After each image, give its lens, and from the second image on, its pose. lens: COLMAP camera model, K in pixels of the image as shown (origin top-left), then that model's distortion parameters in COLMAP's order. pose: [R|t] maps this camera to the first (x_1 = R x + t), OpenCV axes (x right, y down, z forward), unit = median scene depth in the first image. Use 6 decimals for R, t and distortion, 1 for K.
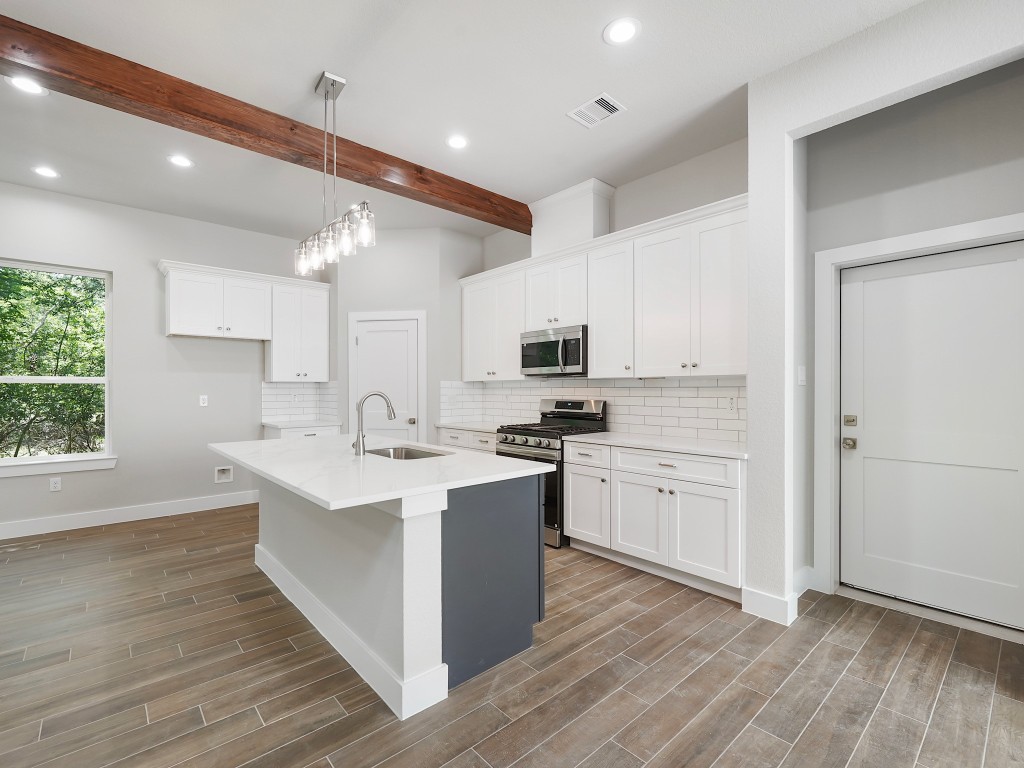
lens RADIAL K [[470.8, 0, 510.3], [0, 470.8, 387.1], [0, 0, 1]] dist [-0.000732, -0.000325]
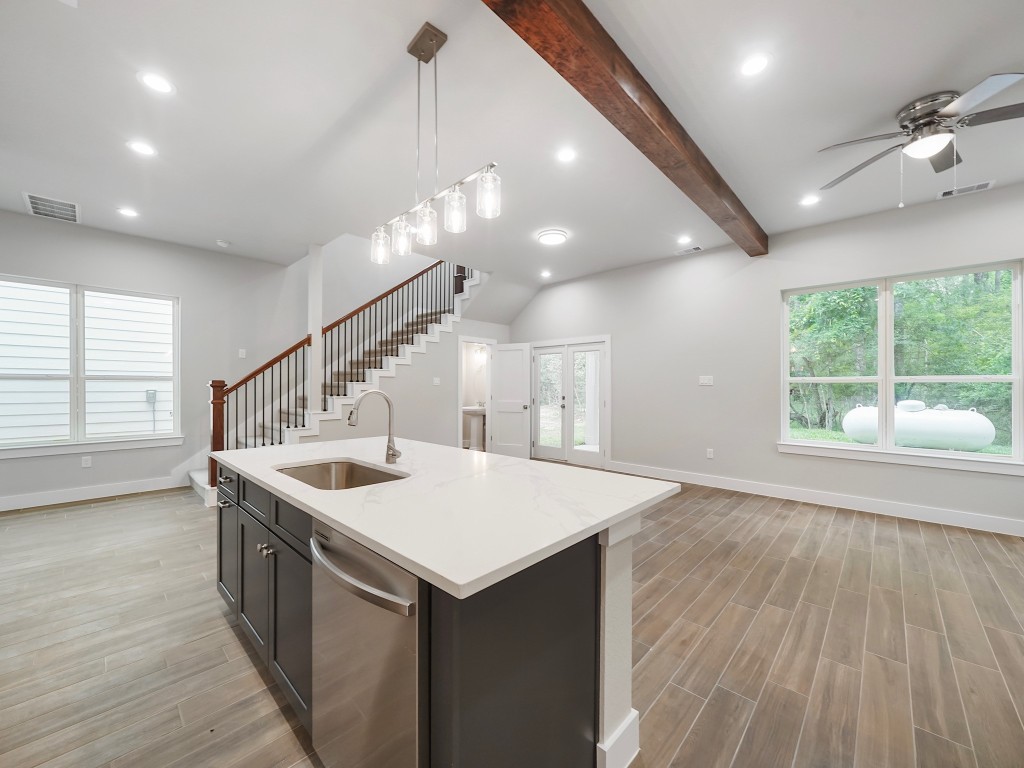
lens RADIAL K [[404.6, 0, 506.3], [0, 404.6, 387.5], [0, 0, 1]] dist [-0.007184, 0.000392]
pose [[-0.996706, -0.002480, -0.081065, -0.357665], [-0.002282, 0.999994, -0.002536, 0.004833], [0.081070, -0.002343, -0.996706, 1.348977]]
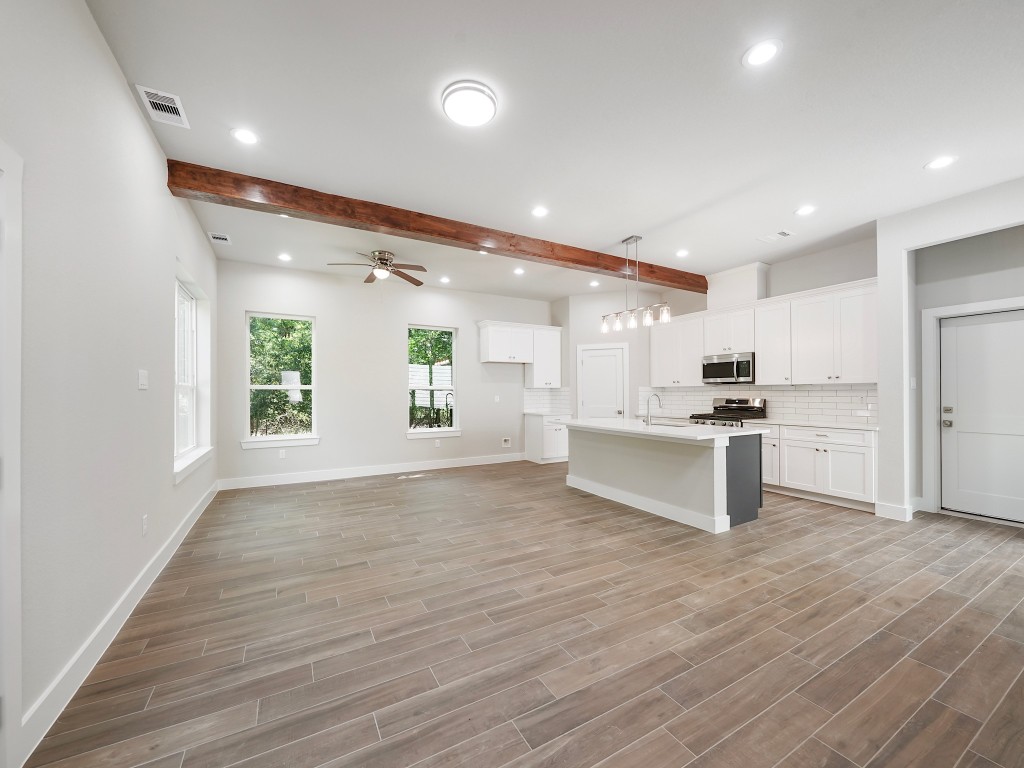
lens RADIAL K [[404.6, 0, 507.6], [0, 404.6, 387.9], [0, 0, 1]] dist [-0.007184, 0.000392]
pose [[0.976327, -0.004924, -0.216243, -0.404170], [0.003415, 0.999967, -0.007352, -0.001429], [0.216273, 0.006440, 0.976312, -0.595475]]
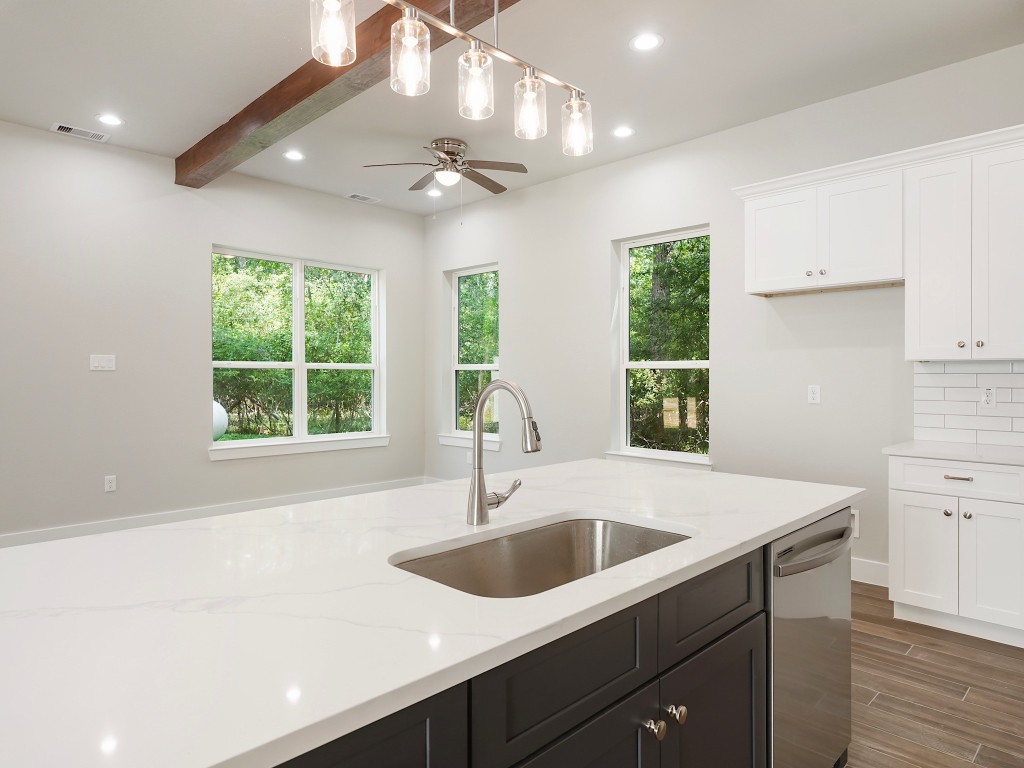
lens RADIAL K [[631.9, 0, 505.1], [0, 631.9, 383.3], [0, 0, 1]] dist [0.005265, -0.002144]
pose [[0.050223, 0.014163, -0.998638, 0.215551], [0.002415, 0.999895, 0.014302, 0.002182], [0.998735, -0.003130, 0.050183, 0.762829]]
